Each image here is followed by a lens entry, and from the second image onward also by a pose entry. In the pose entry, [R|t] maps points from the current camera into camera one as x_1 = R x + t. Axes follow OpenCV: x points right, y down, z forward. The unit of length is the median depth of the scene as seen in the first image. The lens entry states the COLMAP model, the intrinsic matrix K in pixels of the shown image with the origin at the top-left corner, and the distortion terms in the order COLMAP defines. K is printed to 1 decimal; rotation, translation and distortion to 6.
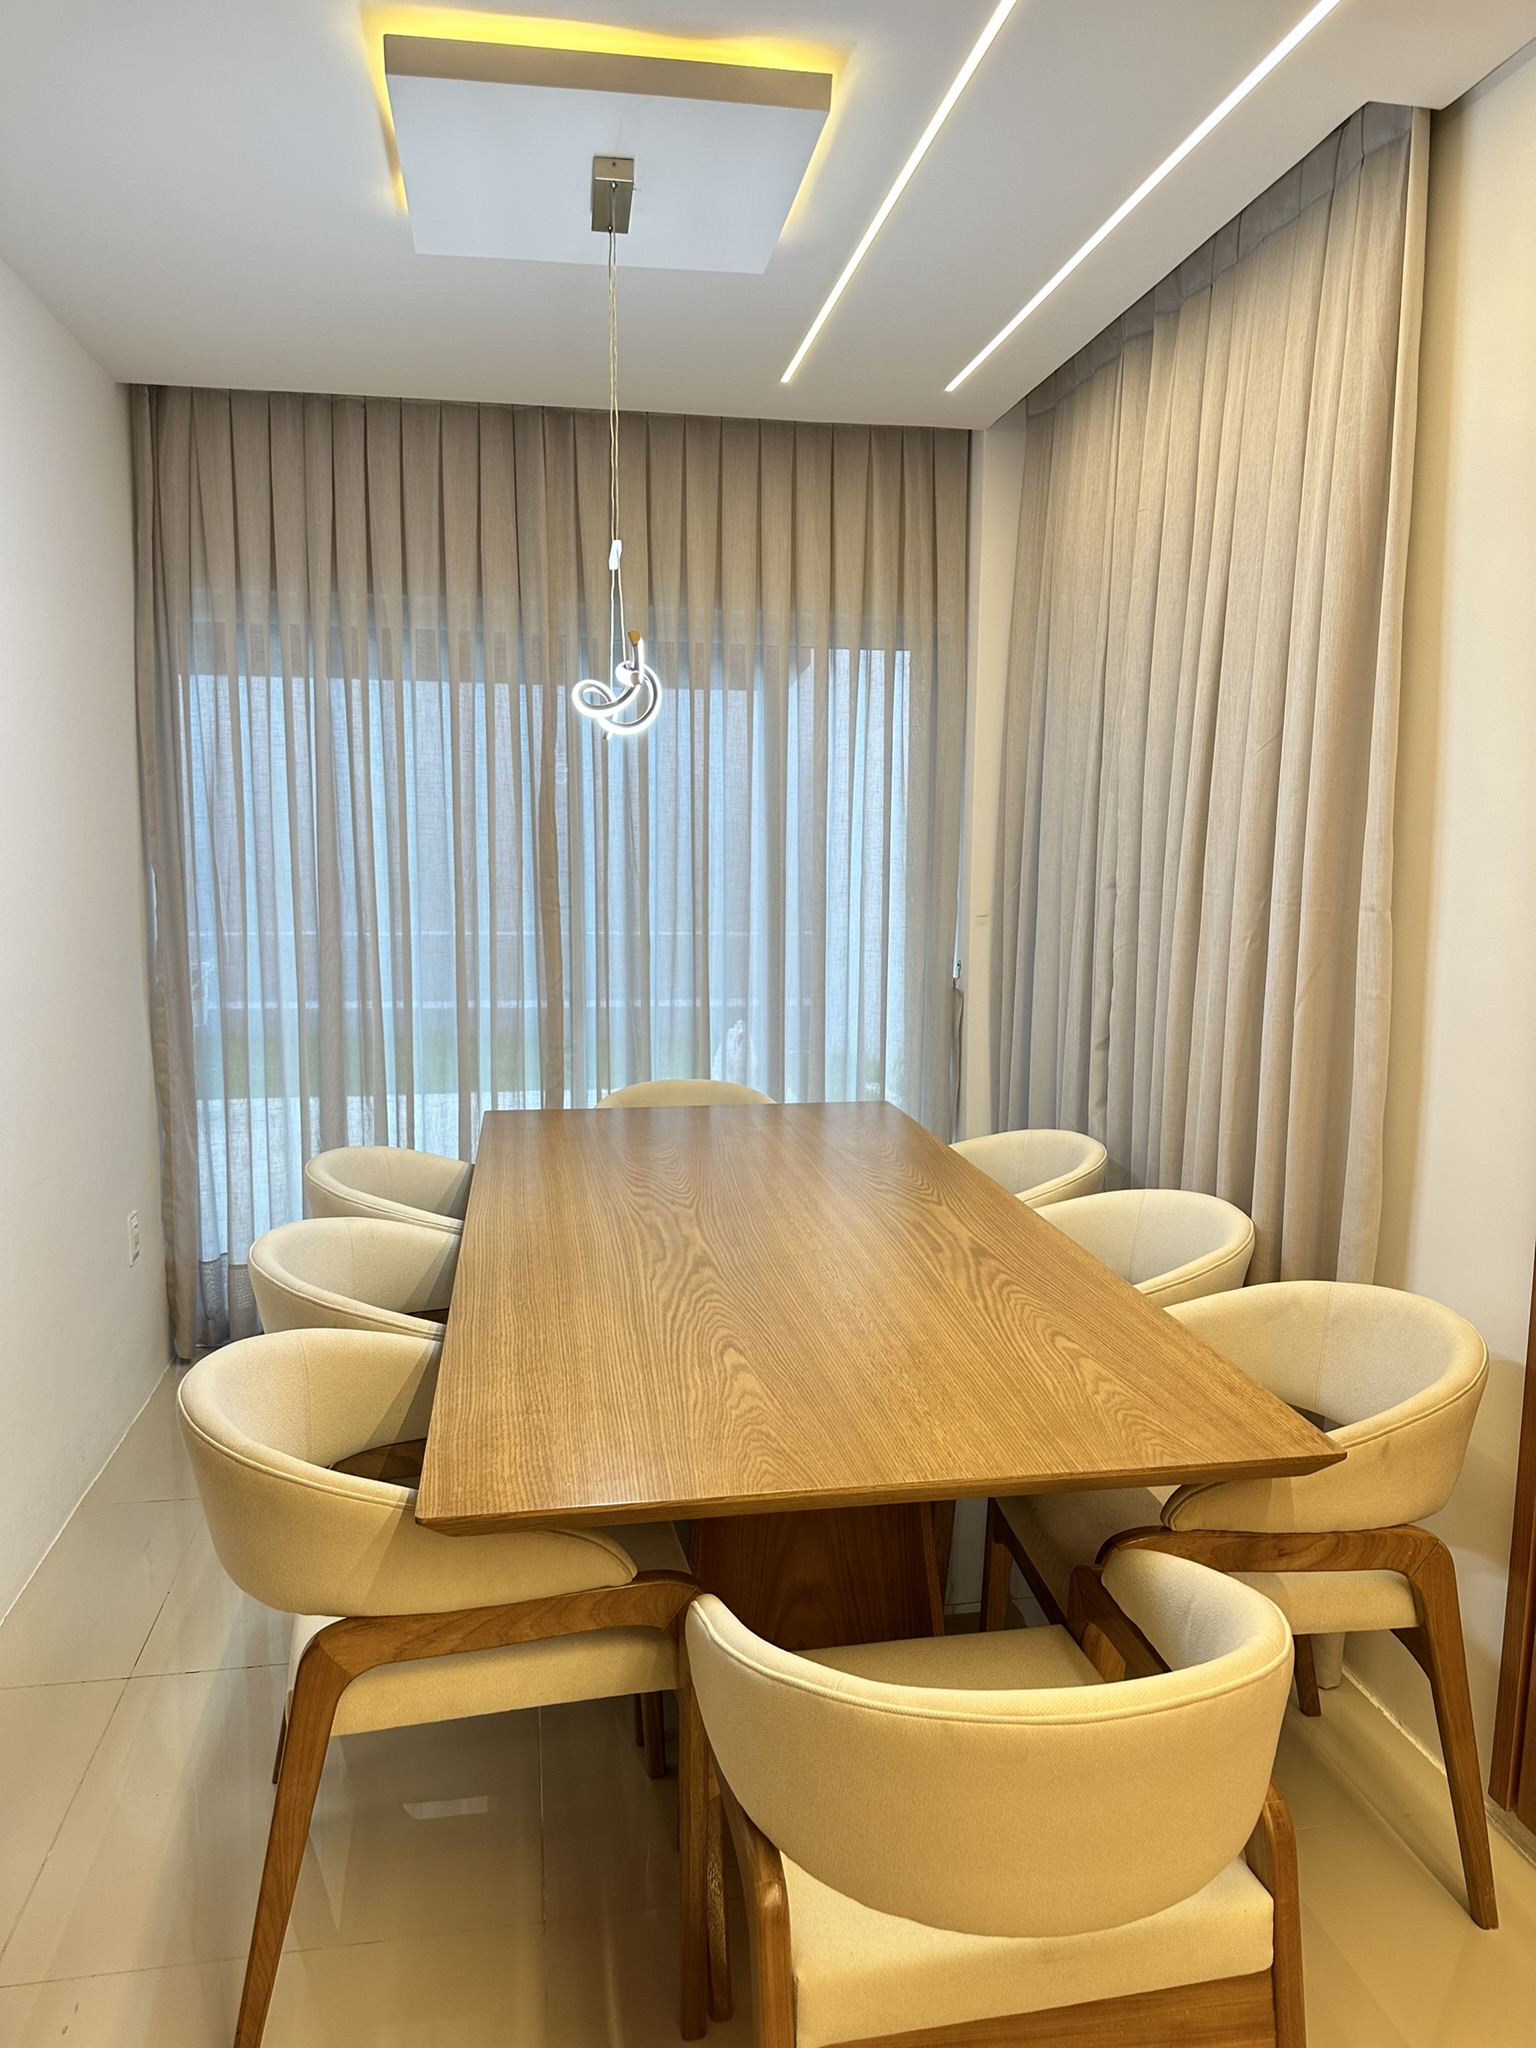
lens RADIAL K [[1410.8, 0, 768.0], [0, 1410.8, 1024.0], [0, 0, 1]] dist [0.167100, -0.301607]
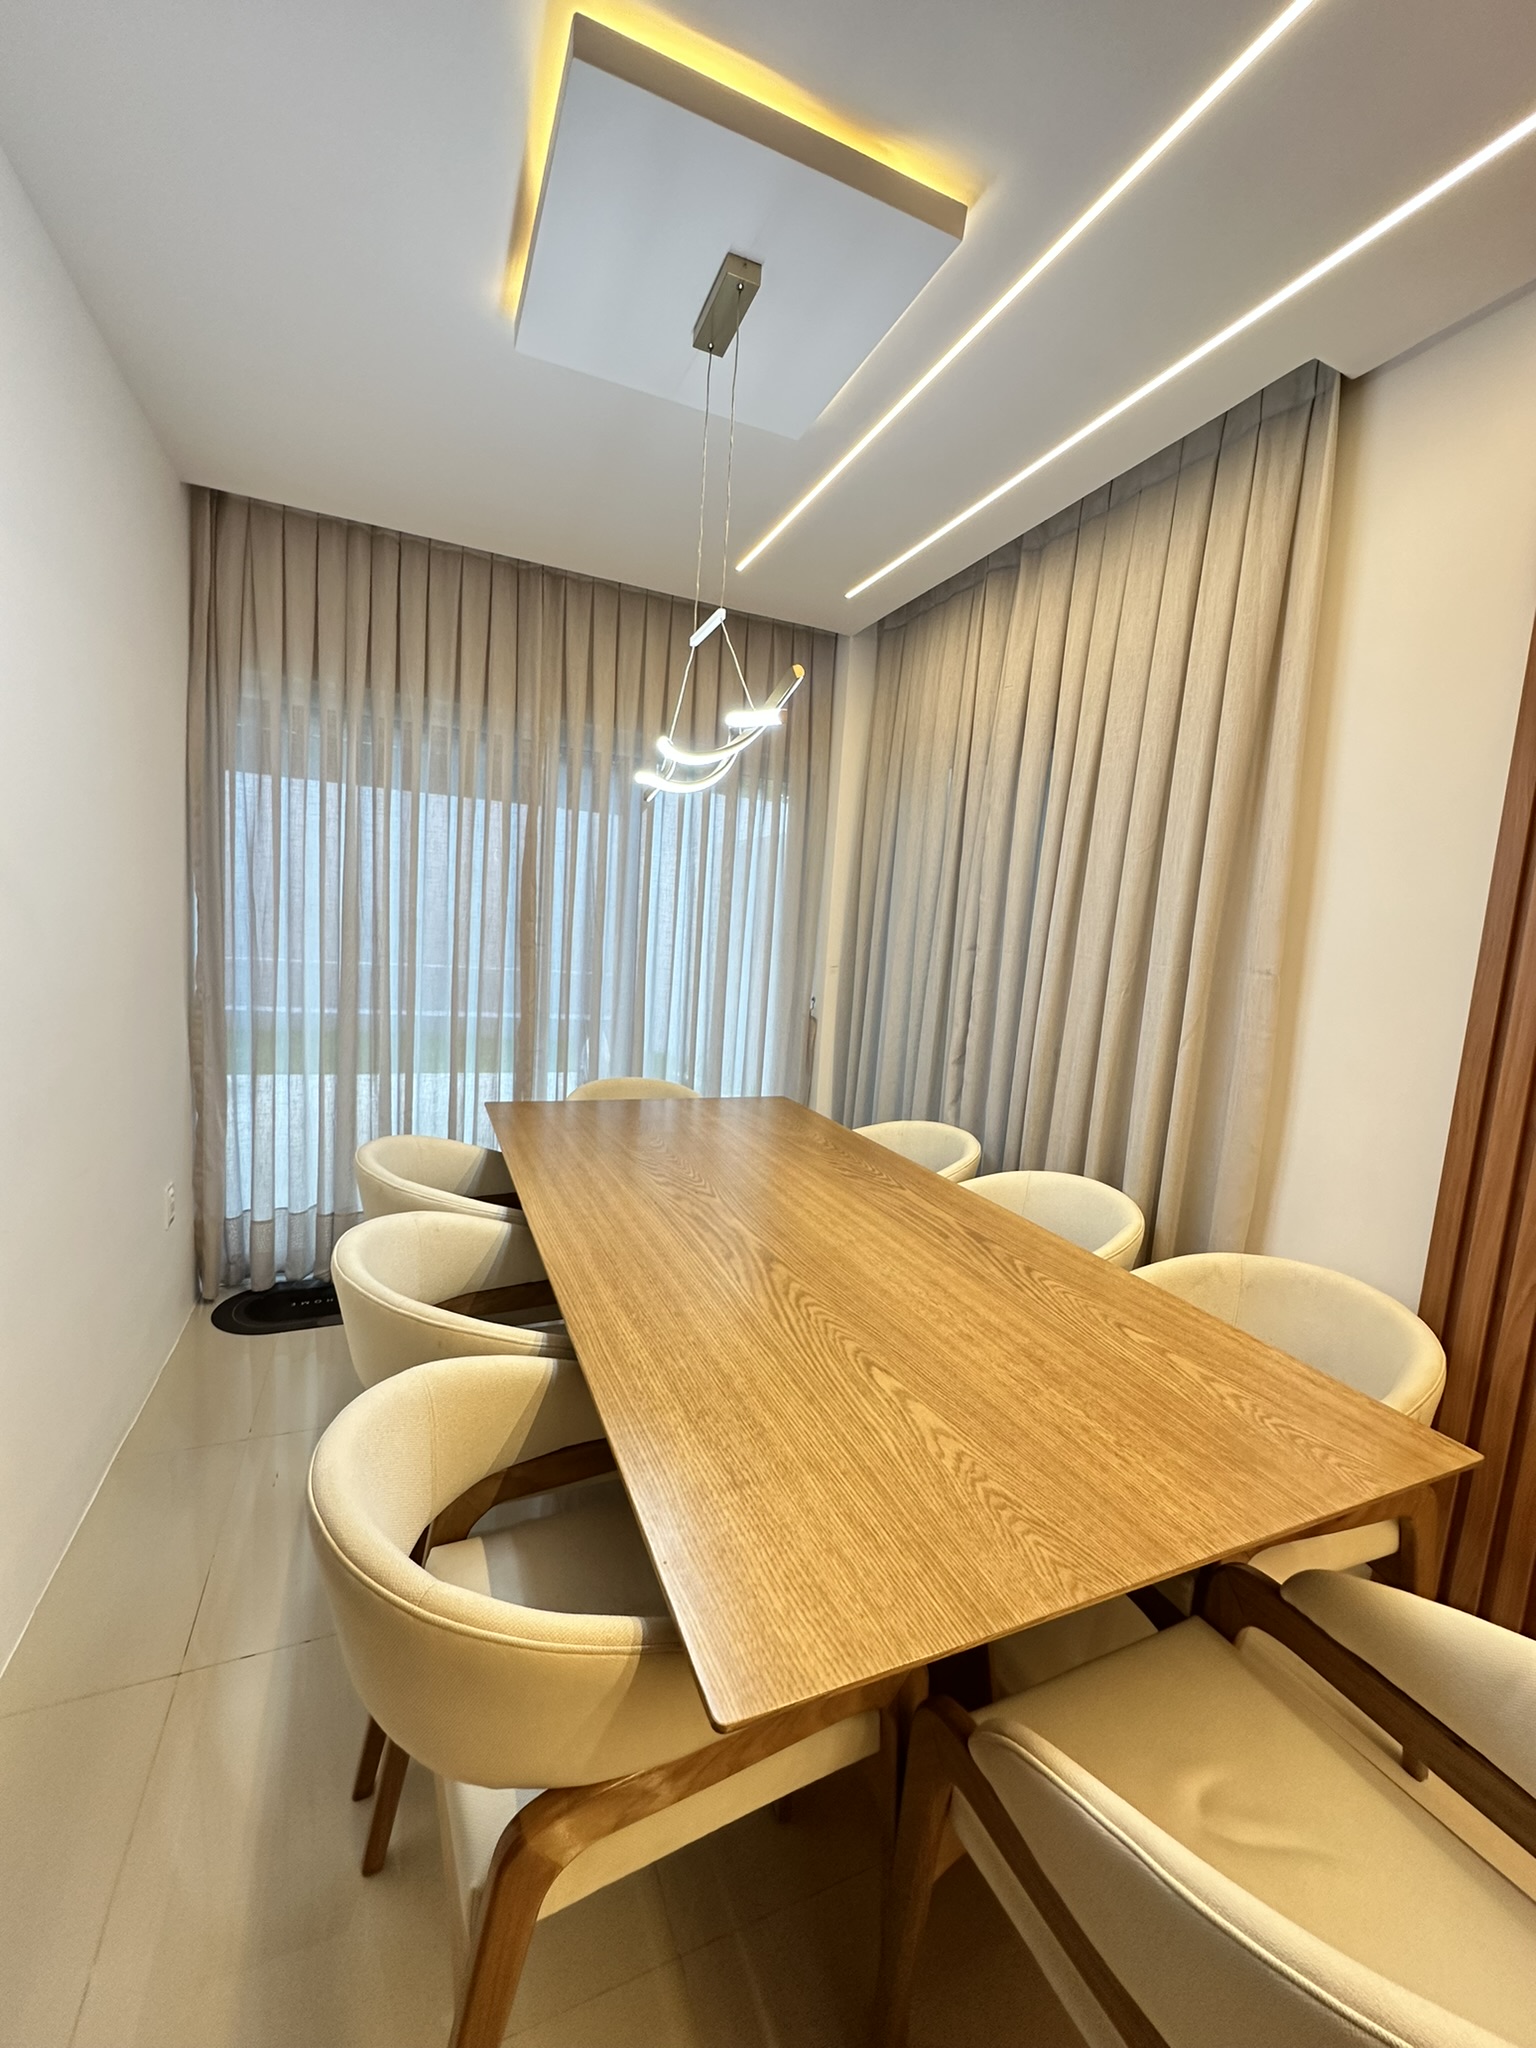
lens RADIAL K [[821.7, 0, 768.0], [0, 821.7, 1024.0], [0, 0, 1]] dist [-0.002333, 0.000162]
pose [[0.969986, 0.030356, 0.241257, -0.164466], [-0.028232, 0.999526, -0.012257, -0.007445], [-0.241515, 0.005078, 0.970384, 0.287156]]
